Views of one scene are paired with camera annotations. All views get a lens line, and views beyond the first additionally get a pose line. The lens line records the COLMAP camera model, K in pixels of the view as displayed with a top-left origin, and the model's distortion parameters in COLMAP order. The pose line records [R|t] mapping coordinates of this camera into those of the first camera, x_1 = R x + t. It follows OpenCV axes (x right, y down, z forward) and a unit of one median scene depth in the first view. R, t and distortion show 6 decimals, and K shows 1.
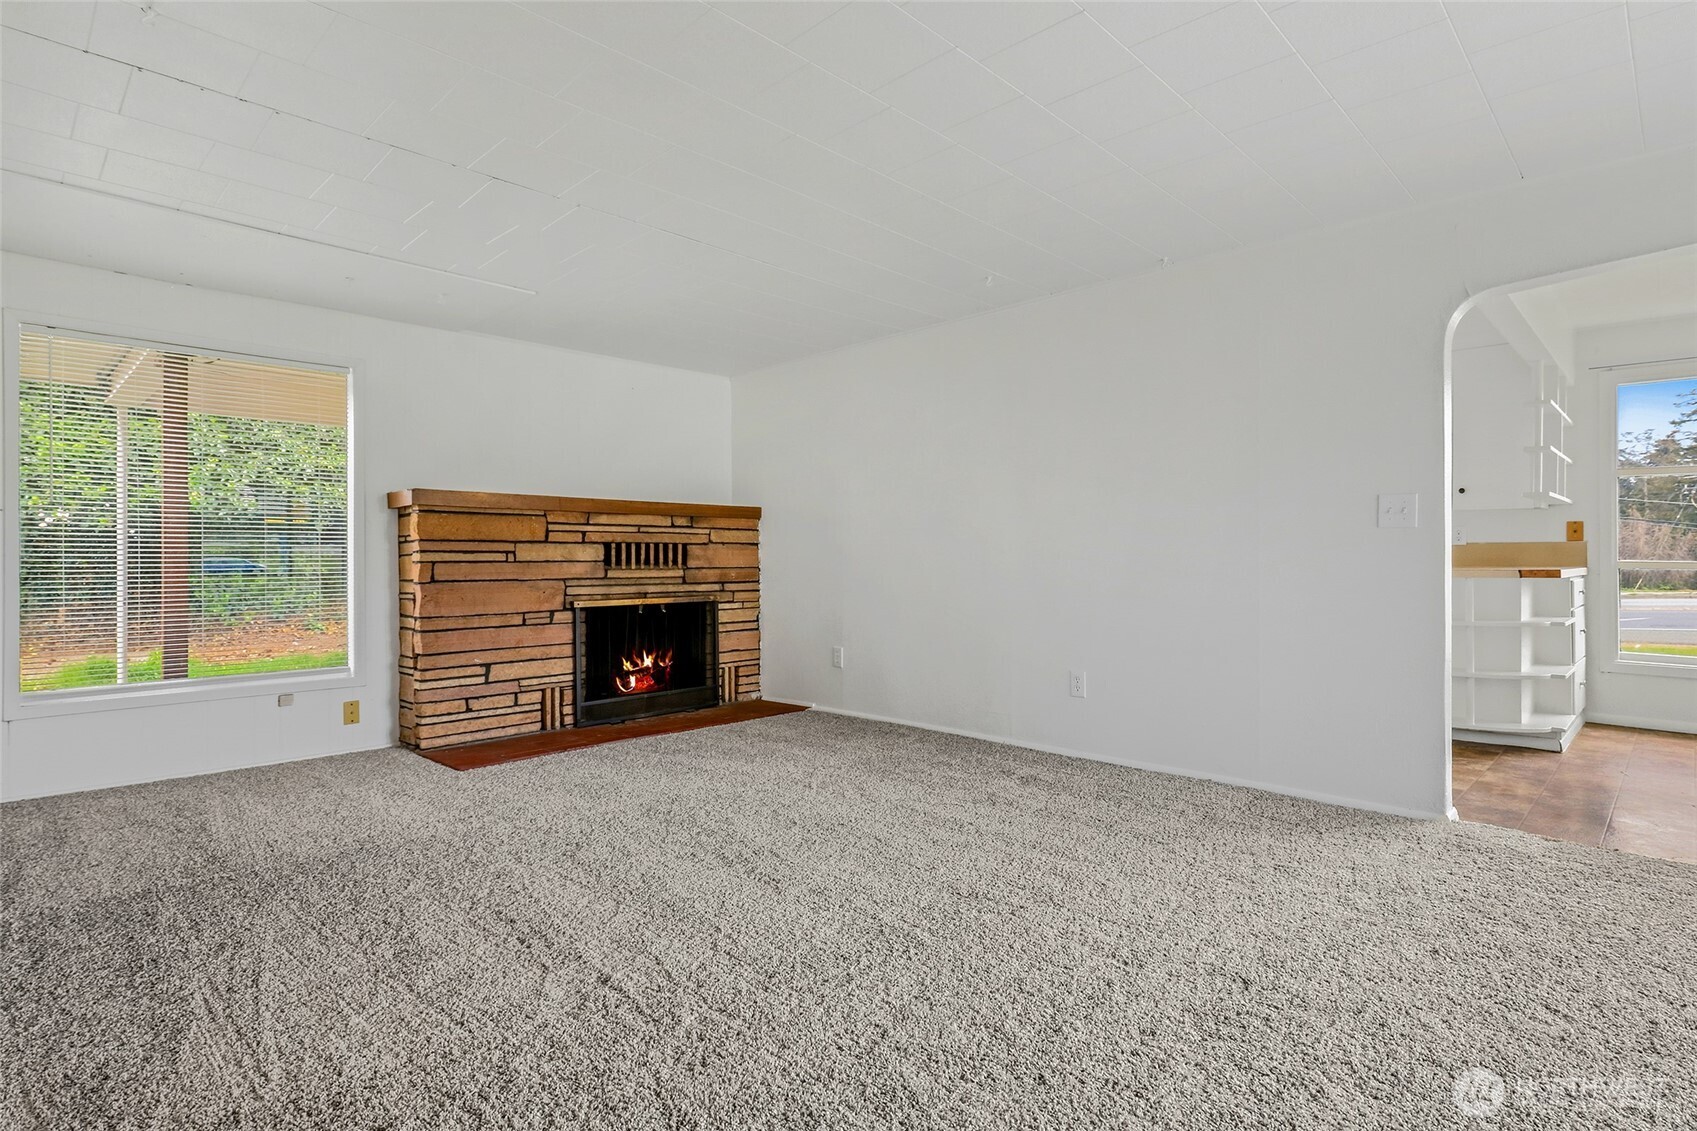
lens RADIAL K [[840.5, 0, 847.7], [0, 840.5, 562.3], [0, 0, 1]] dist [0.003806, 0.000392]
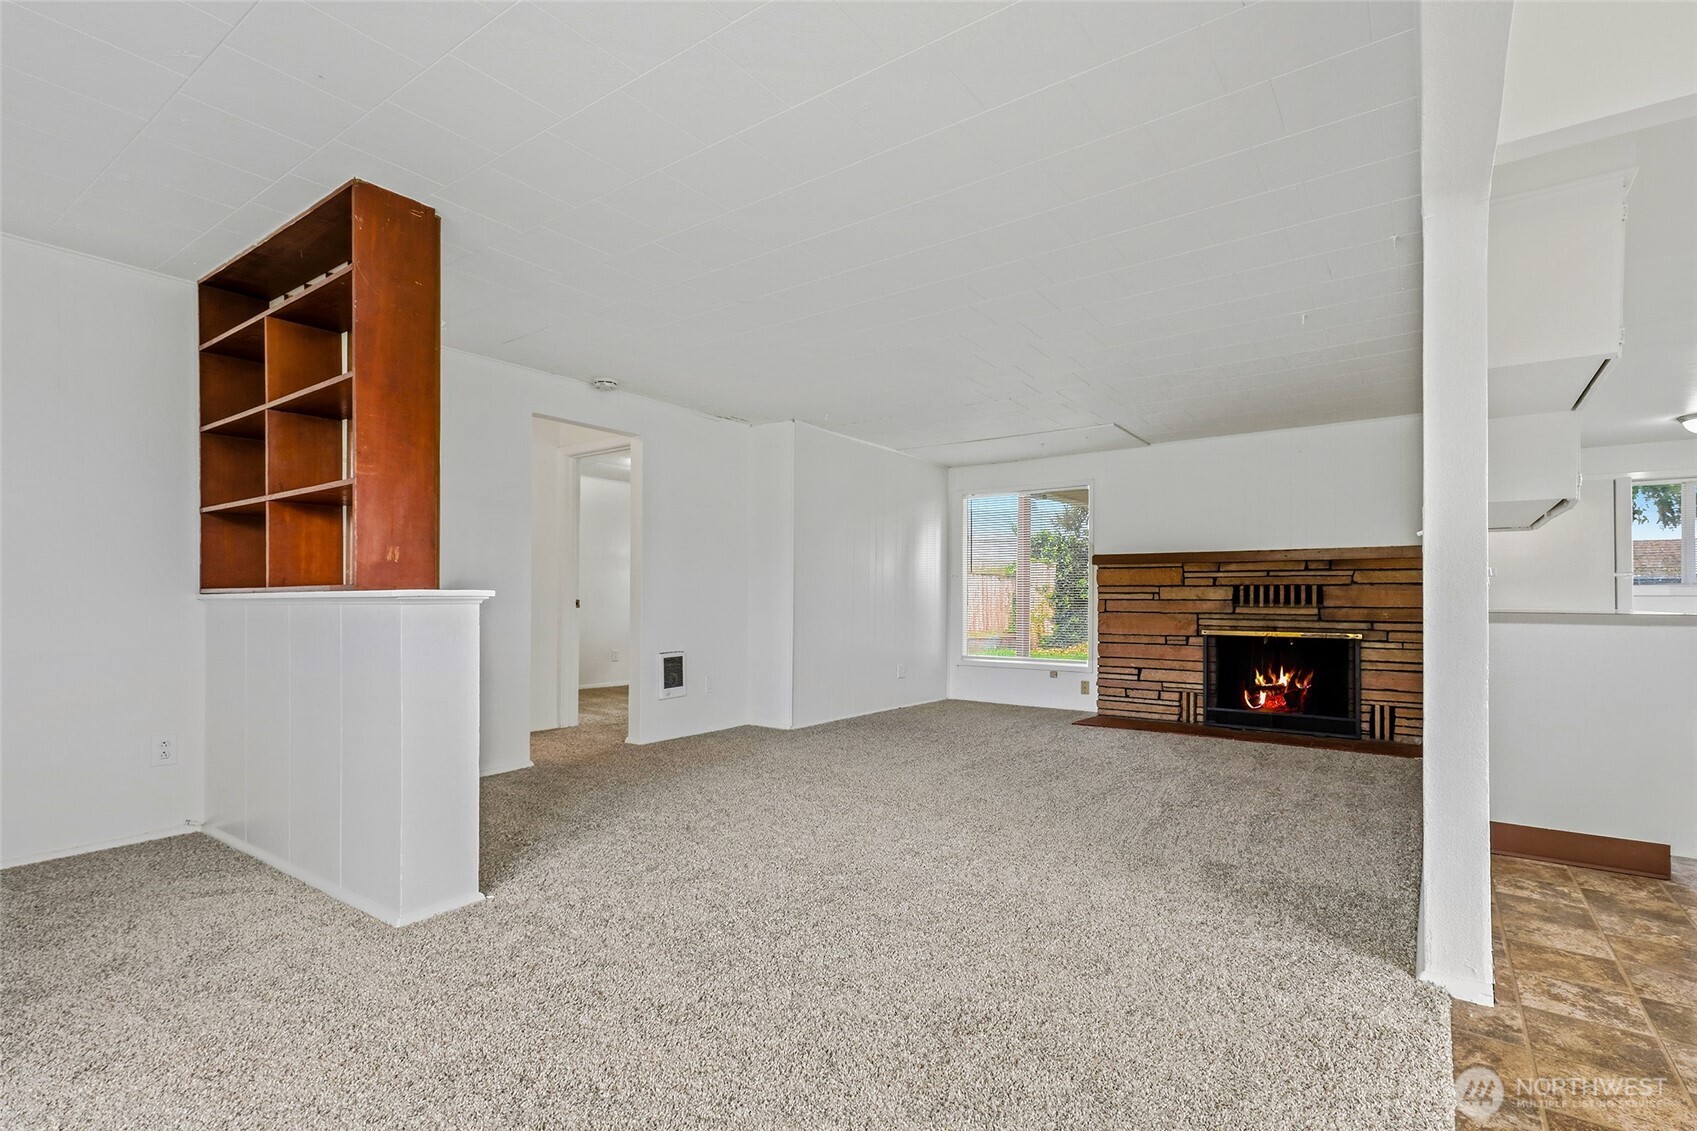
lens RADIAL K [[799.7, 0, 851.1], [0, 799.7, 580.6], [0, 0, 1]] dist [-0.001443, -0.000256]
pose [[0.148936, -0.009216, -0.988804, 0.812156], [-0.001825, 0.999952, -0.009595, -0.017887], [0.988845, 0.003233, 0.148912, 0.248815]]
